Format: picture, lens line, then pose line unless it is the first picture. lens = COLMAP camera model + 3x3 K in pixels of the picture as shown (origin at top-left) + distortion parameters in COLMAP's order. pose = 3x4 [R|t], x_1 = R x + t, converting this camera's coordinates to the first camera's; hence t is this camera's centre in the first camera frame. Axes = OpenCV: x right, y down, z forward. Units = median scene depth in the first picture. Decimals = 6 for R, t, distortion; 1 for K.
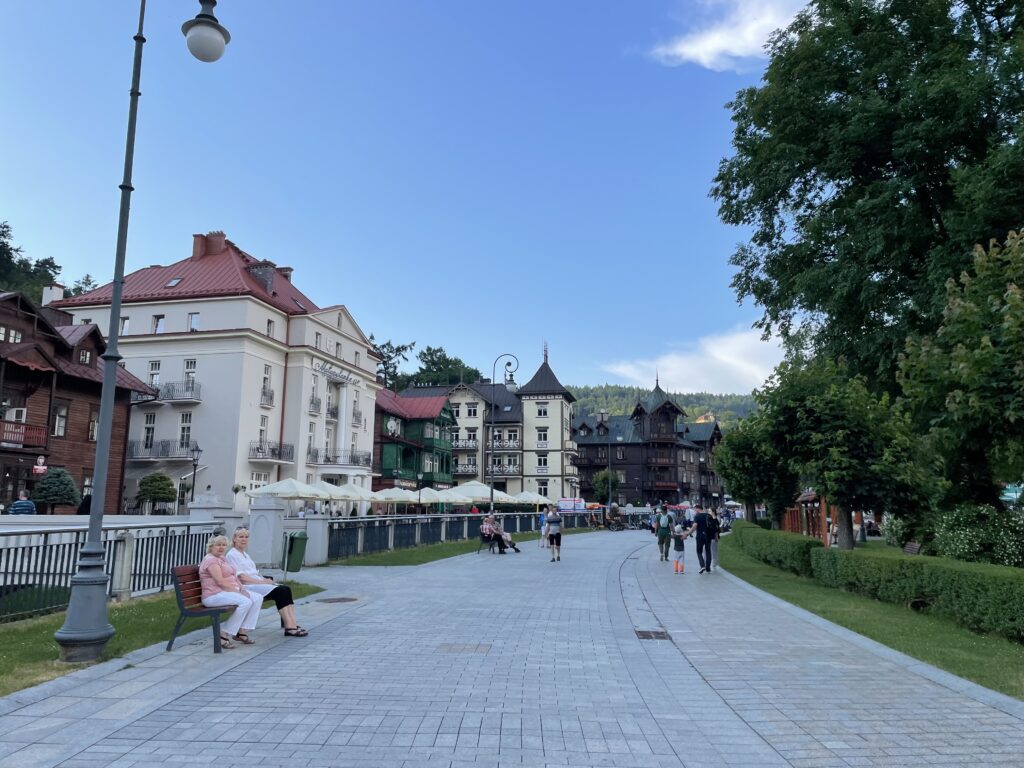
lens RADIAL K [[768.2, 0, 515.1], [0, 768.2, 381.8], [0, 0, 1]] dist [0.109827, -0.145666]
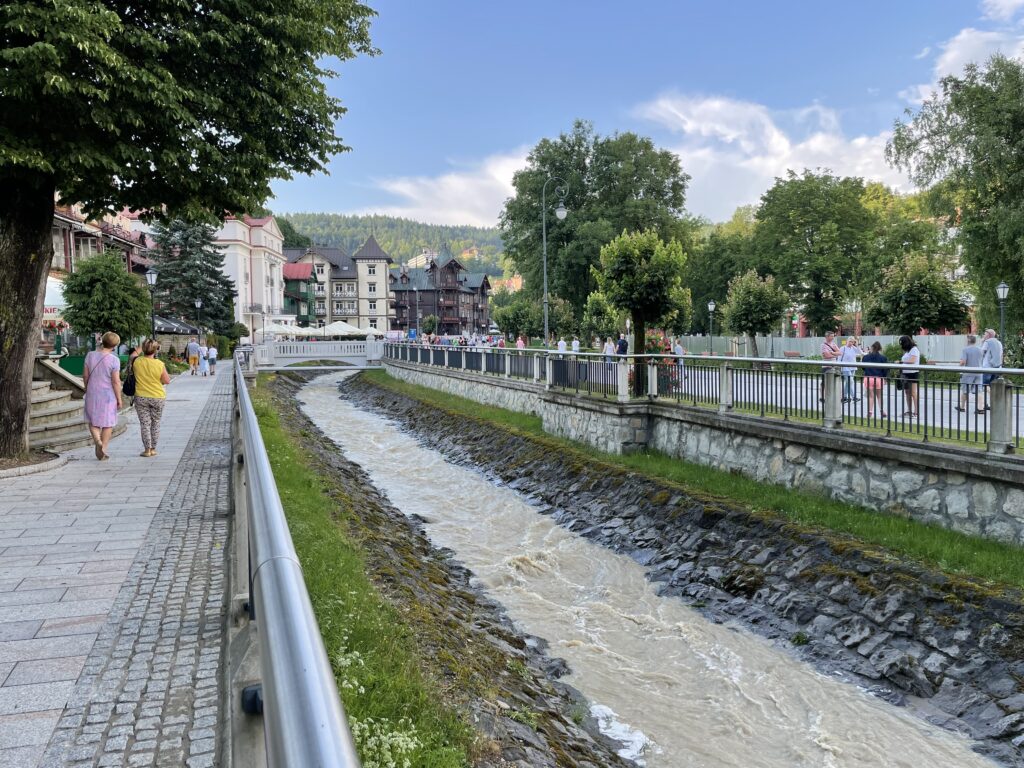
lens RADIAL K [[768.2, 0, 515.1], [0, 768.2, 381.8], [0, 0, 1]] dist [0.109827, -0.145666]
pose [[0.954705, -0.033796, 0.295628, -0.141274], [-0.032183, 0.975972, 0.215504, -0.078480], [-0.295808, -0.215257, 0.930678, -0.461194]]
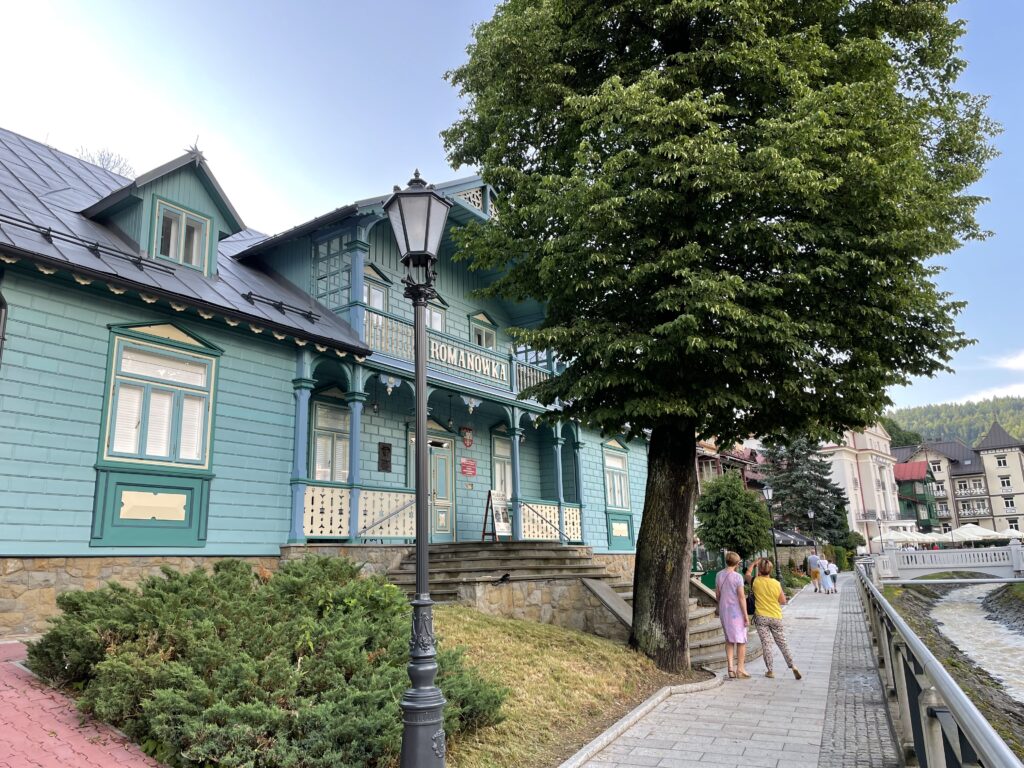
lens RADIAL K [[768.2, 0, 515.1], [0, 768.2, 381.8], [0, 0, 1]] dist [0.109827, -0.145666]
pose [[0.904820, -0.136731, -0.403243, -0.145059], [0.114988, 0.990317, -0.077777, -0.080792], [0.409973, 0.024006, 0.911781, -0.461998]]
